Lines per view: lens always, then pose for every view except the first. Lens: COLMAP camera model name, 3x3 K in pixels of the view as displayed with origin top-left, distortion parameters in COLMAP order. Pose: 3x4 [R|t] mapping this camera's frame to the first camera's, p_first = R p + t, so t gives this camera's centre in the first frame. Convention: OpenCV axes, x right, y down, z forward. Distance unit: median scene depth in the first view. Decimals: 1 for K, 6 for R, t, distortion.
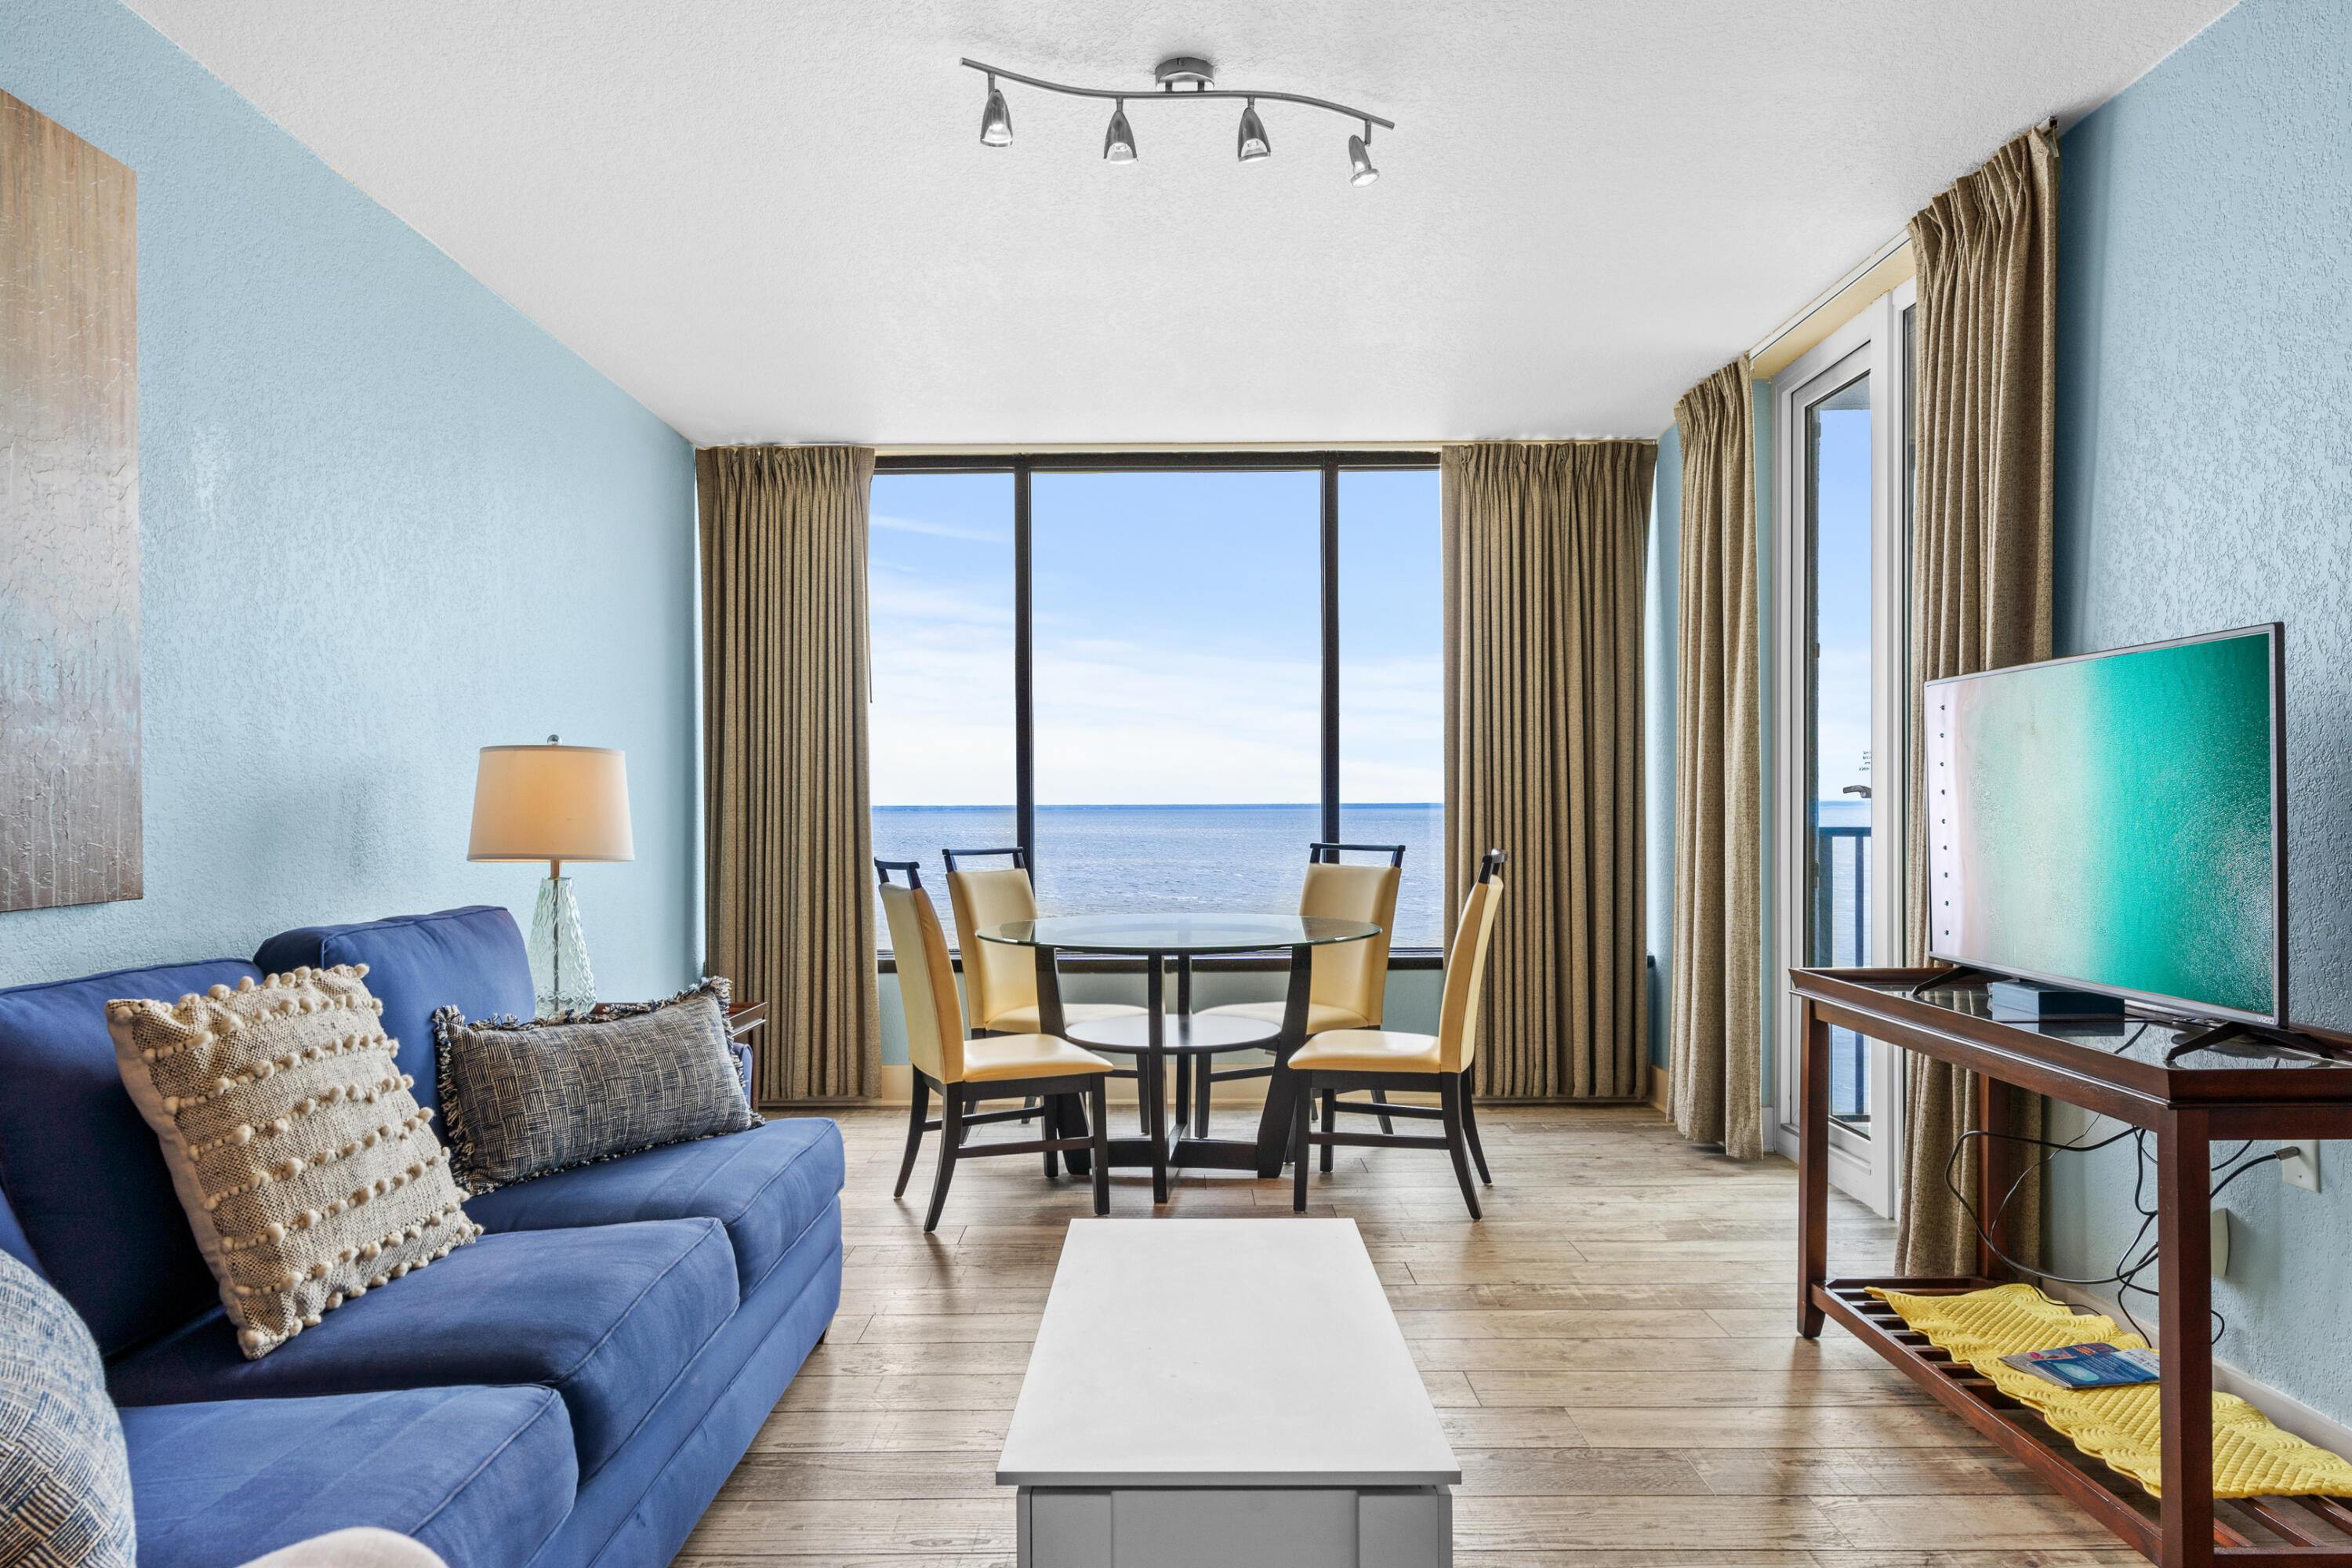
lens RADIAL K [[1500.8, 0, 1163.2], [0, 1500.8, 825.2], [0, 0, 1]] dist [0.000047, 0.002330]
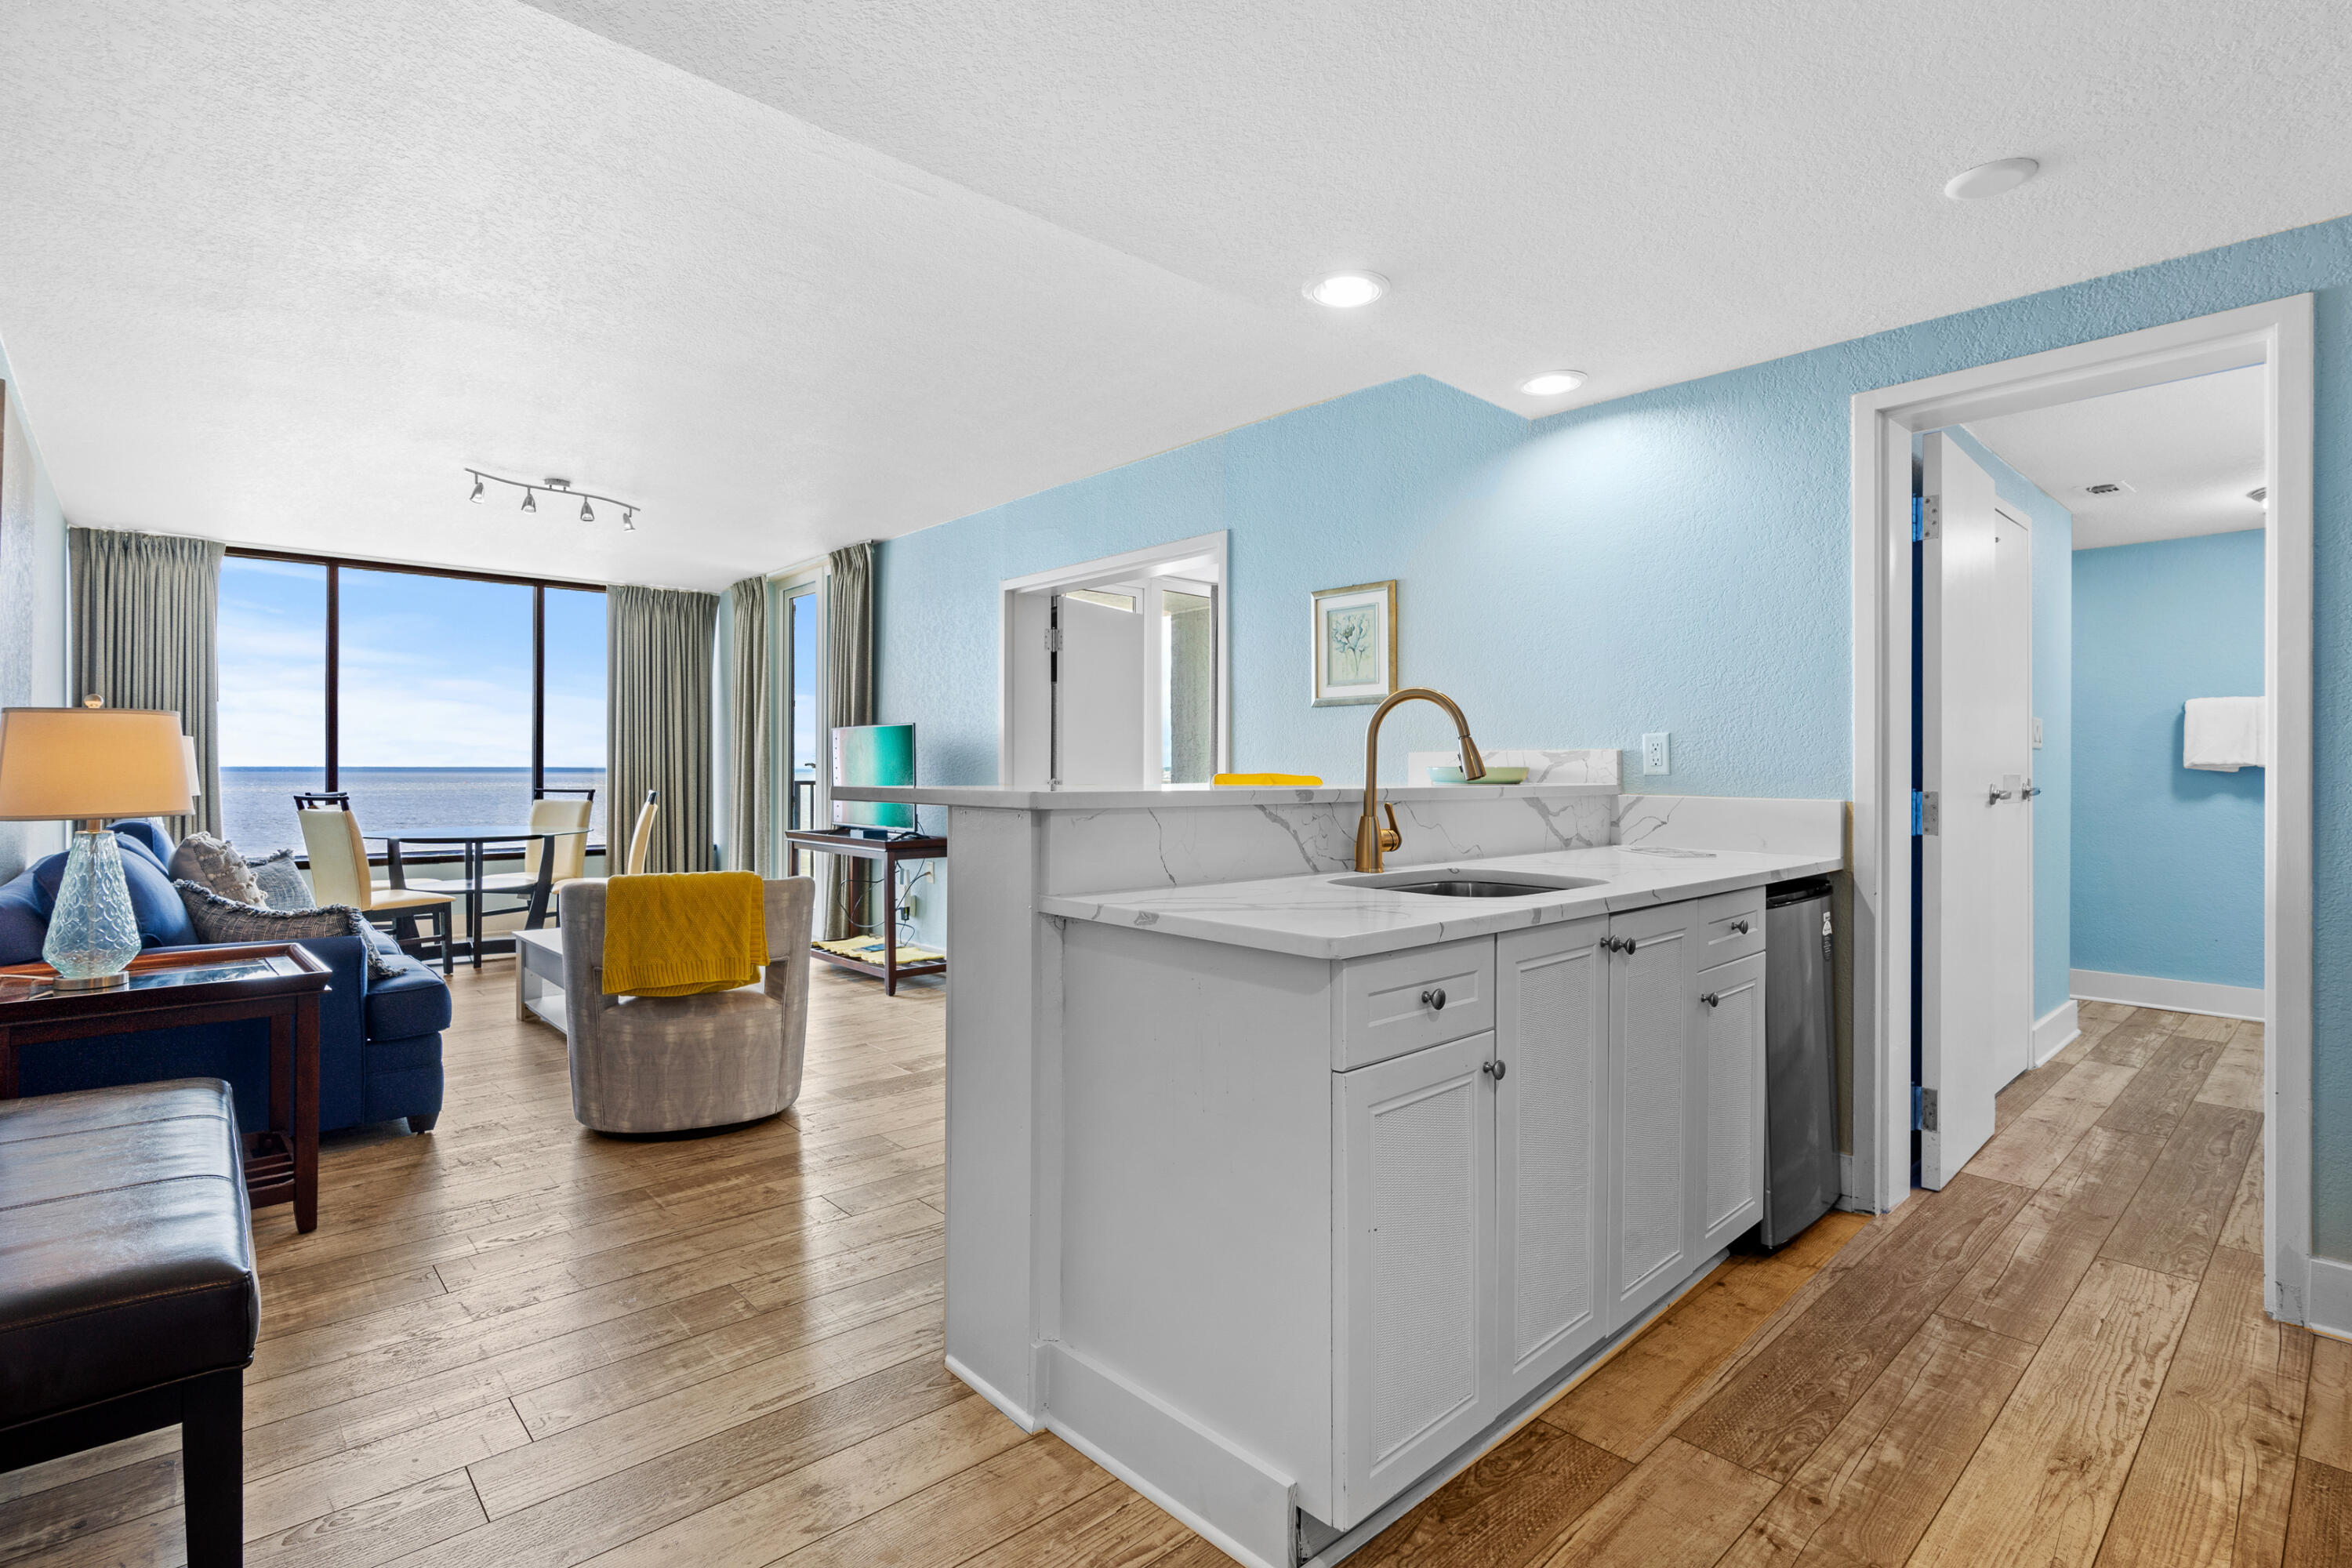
lens RADIAL K [[1118.9, 0, 1169.4], [0, 1118.9, 774.1], [0, 0, 1]] dist [-0.011260, 0.004955]
pose [[0.740058, 0.005832, 0.672518, -0.291378], [0.001804, 0.999942, -0.010656, 0.010363], [-0.672541, 0.009099, 0.740004, -0.656165]]
